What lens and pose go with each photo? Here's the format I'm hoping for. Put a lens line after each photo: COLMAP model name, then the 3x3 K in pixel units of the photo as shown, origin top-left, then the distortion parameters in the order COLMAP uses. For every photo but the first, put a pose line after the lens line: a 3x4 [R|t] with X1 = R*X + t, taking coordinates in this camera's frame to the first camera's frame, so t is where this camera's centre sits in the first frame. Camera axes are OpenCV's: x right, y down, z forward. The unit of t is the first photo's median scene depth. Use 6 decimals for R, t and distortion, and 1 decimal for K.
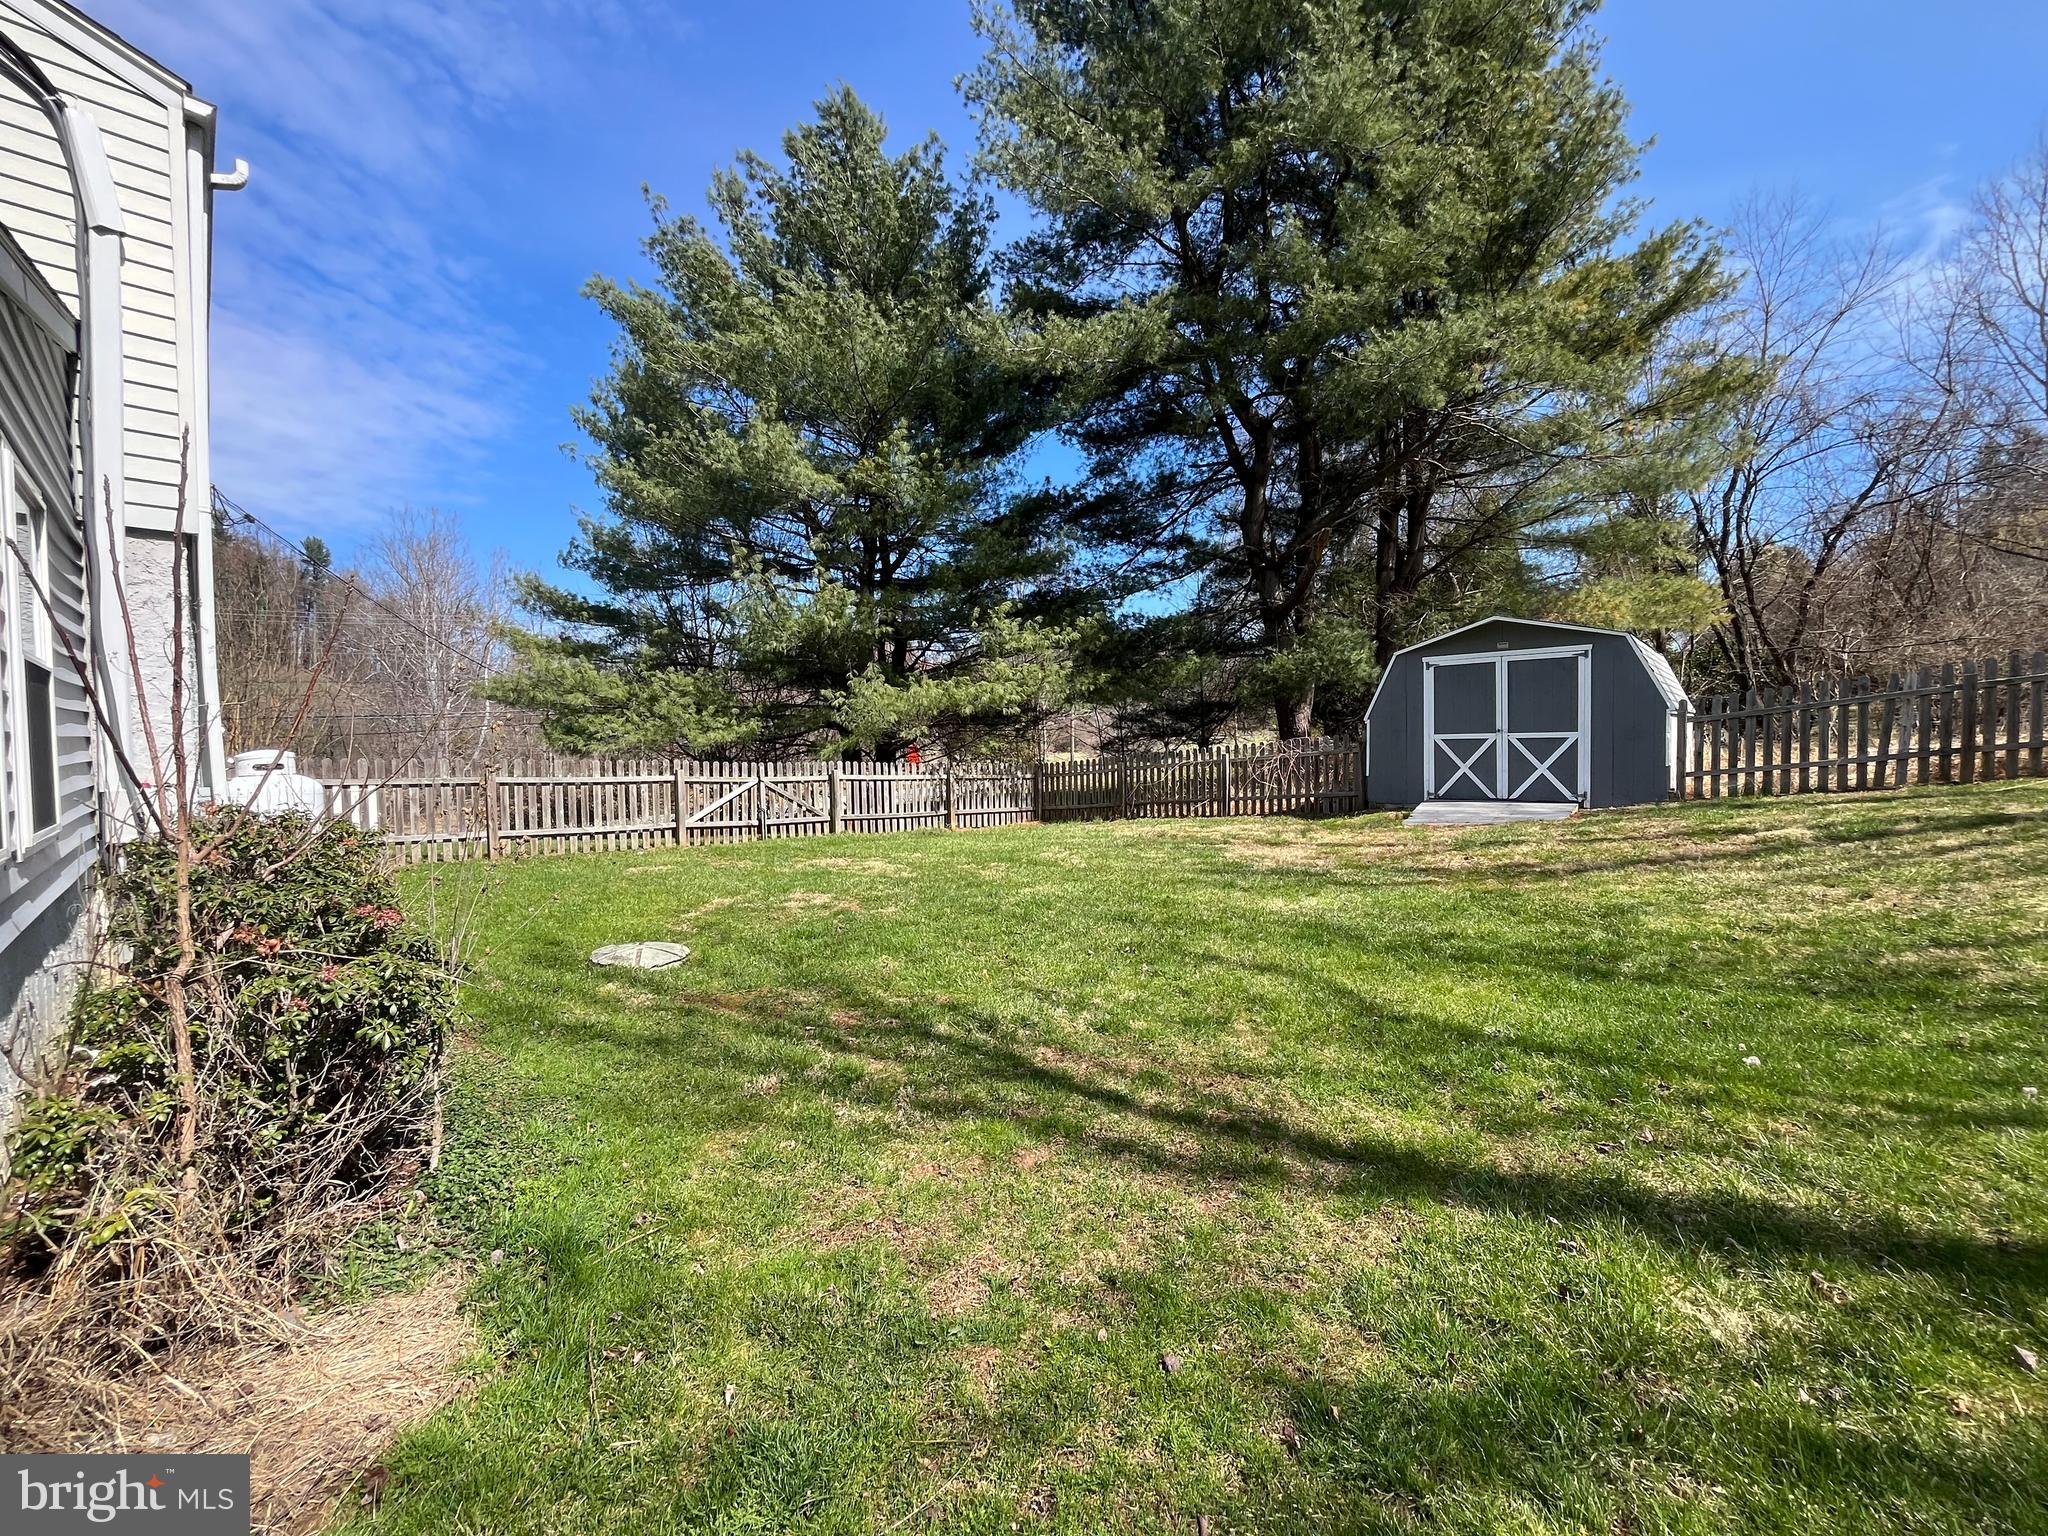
lens RADIAL K [[823.6, 0, 1020.4], [0, 823.6, 764.0], [0, 0, 1]] dist [-0.000793, -0.001907]
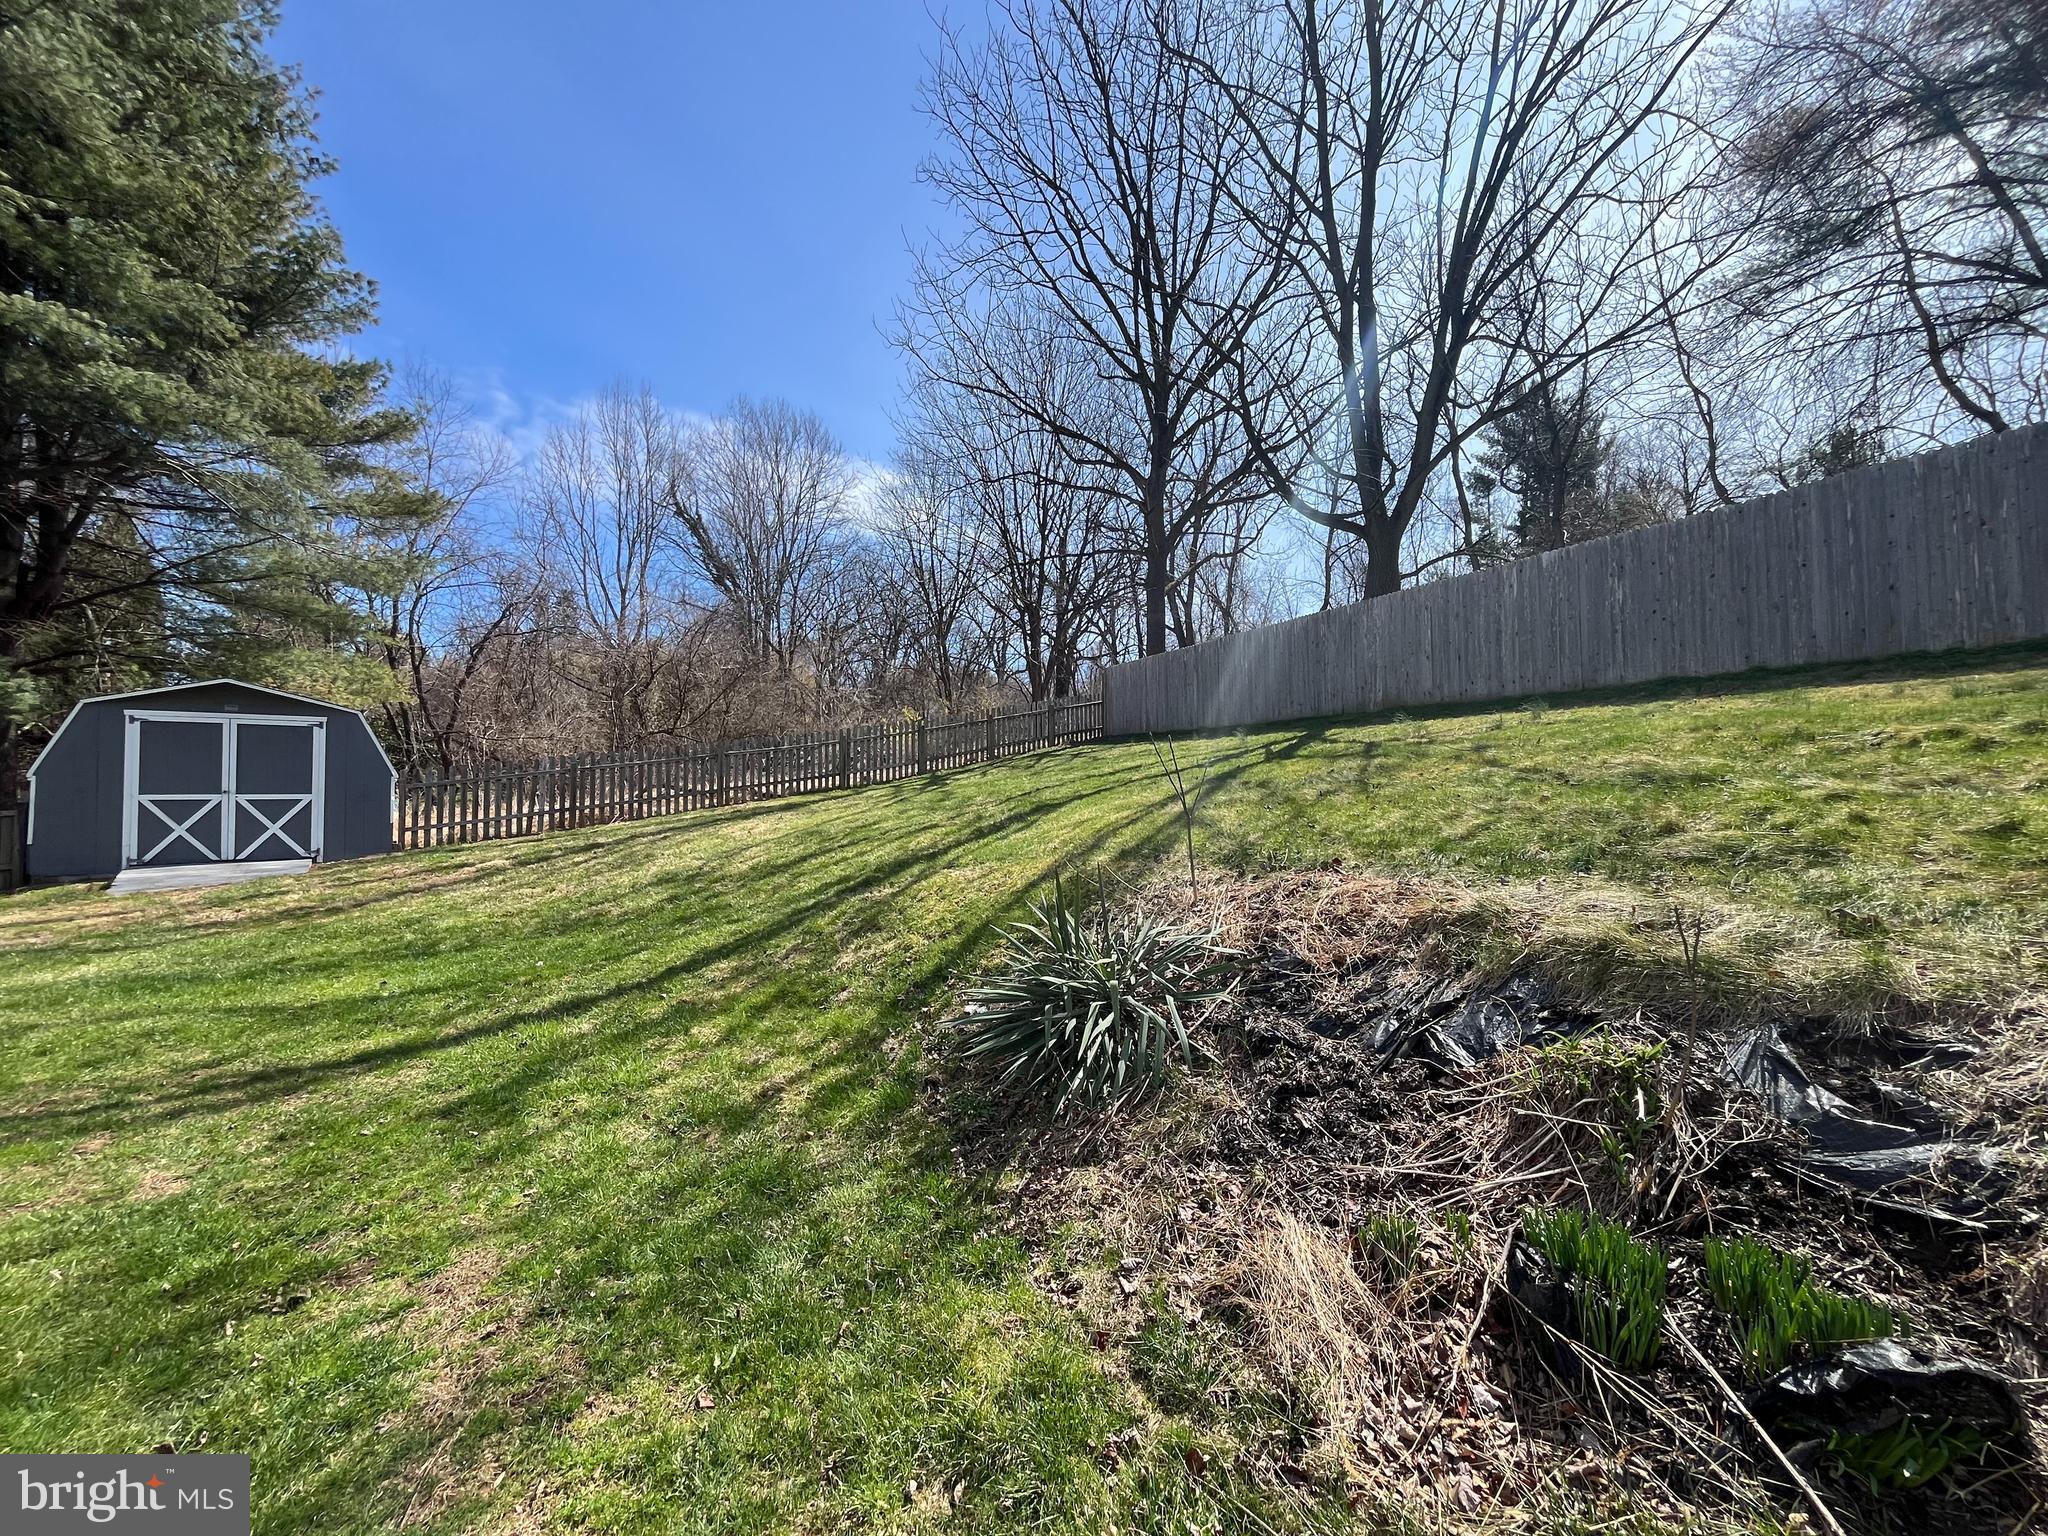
lens RADIAL K [[823.6, 0, 1026.2], [0, 823.6, 761.6], [0, 0, 1]] dist [-0.000793, -0.001907]
pose [[0.170591, 0.055867, 0.983757, -0.255635], [0.028581, 0.997691, -0.061615, 0.012913], [-0.984927, 0.038628, 0.168600, -0.140587]]
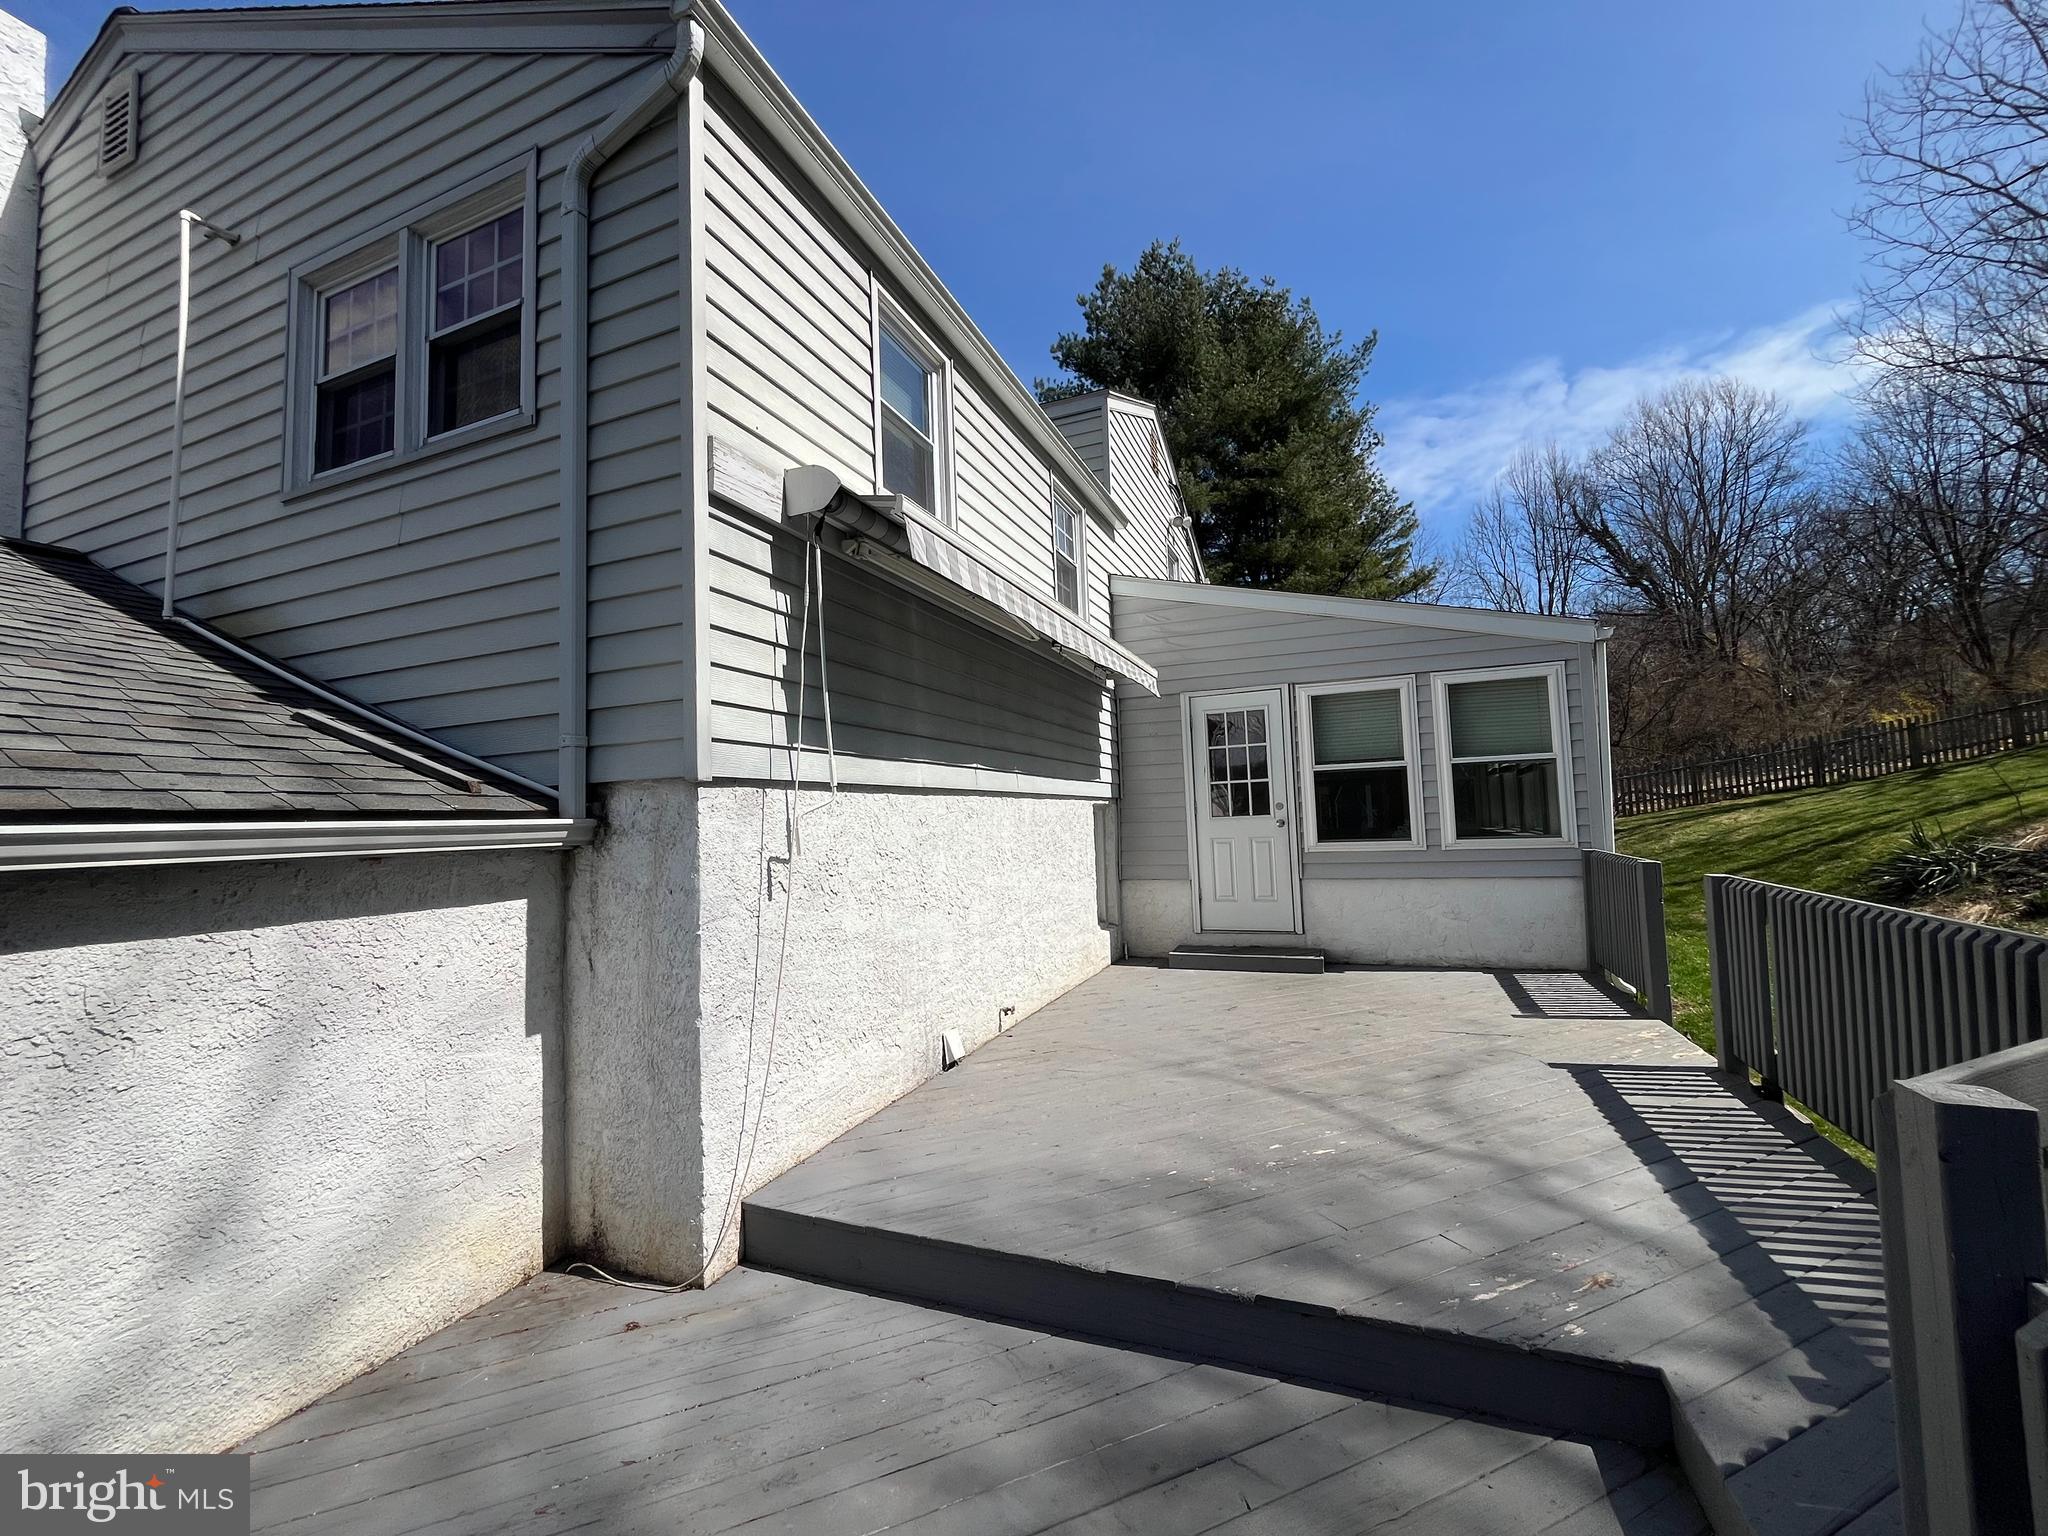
lens RADIAL K [[823.6, 0, 1025.1], [0, 823.6, 771.1], [0, 0, 1]] dist [-0.000793, -0.001907]
pose [[0.919045, 0.002786, 0.394144, -1.143759], [0.038079, 0.994670, -0.095821, 0.033208], [-0.392310, 0.103072, 0.914040, -0.526150]]
